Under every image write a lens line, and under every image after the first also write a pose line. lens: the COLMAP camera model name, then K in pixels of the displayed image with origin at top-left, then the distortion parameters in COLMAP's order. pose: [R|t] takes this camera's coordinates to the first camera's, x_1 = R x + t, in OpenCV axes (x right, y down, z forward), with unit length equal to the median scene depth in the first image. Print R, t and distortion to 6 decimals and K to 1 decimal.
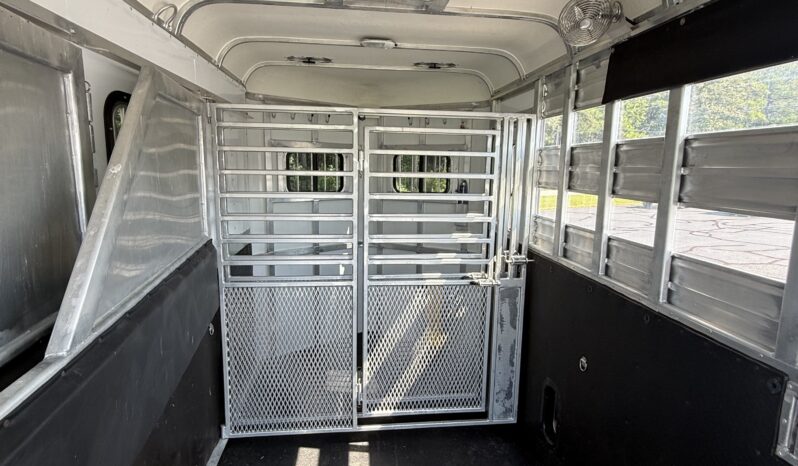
lens RADIAL K [[424.7, 0, 406.0], [0, 424.7, 228.9], [0, 0, 1]] dist [-0.007184, 0.003060]
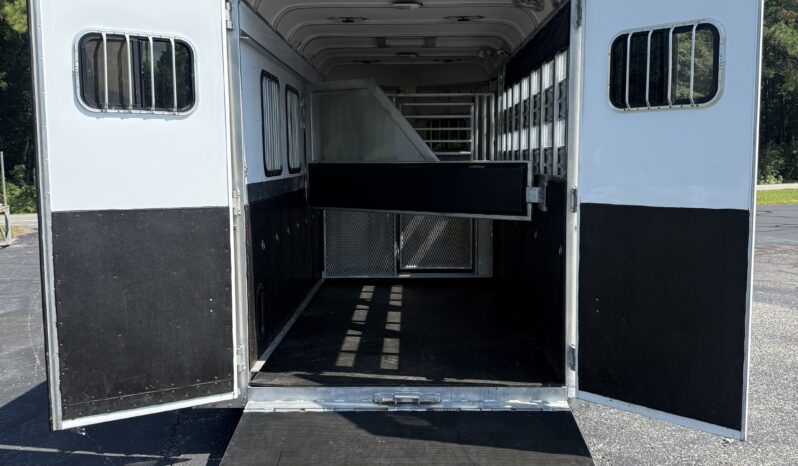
lens RADIAL K [[632.9, 0, 393.3], [0, 632.9, 235.4], [0, 0, 1]] dist [0.017956, -0.025525]
pose [[0.988877, -0.009070, -0.148459, 0.313101], [0.002267, 0.998942, -0.045928, 0.519648], [0.148718, 0.045081, 0.987851, -1.907245]]
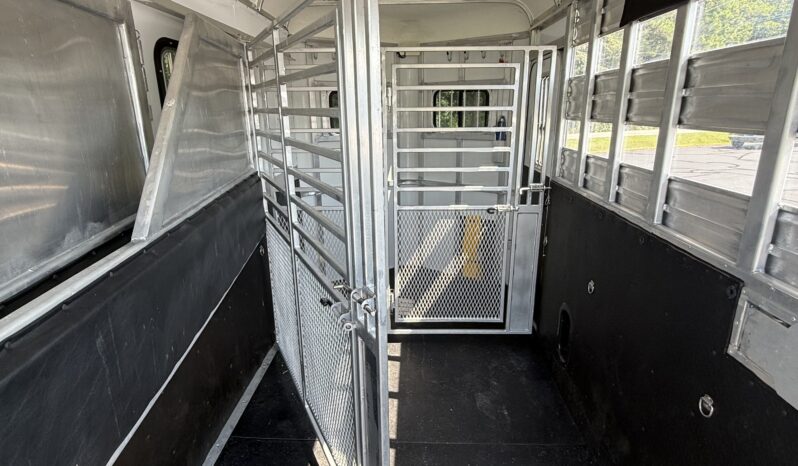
lens RADIAL K [[424.7, 0, 404.5], [0, 424.7, 229.4], [0, 0, 1]] dist [-0.007184, 0.003060]
pose [[0.989335, 0.014090, -0.144976, 0.100296], [0.004745, 0.991665, 0.128755, 0.035060], [0.145582, -0.128070, 0.981022, -0.080197]]
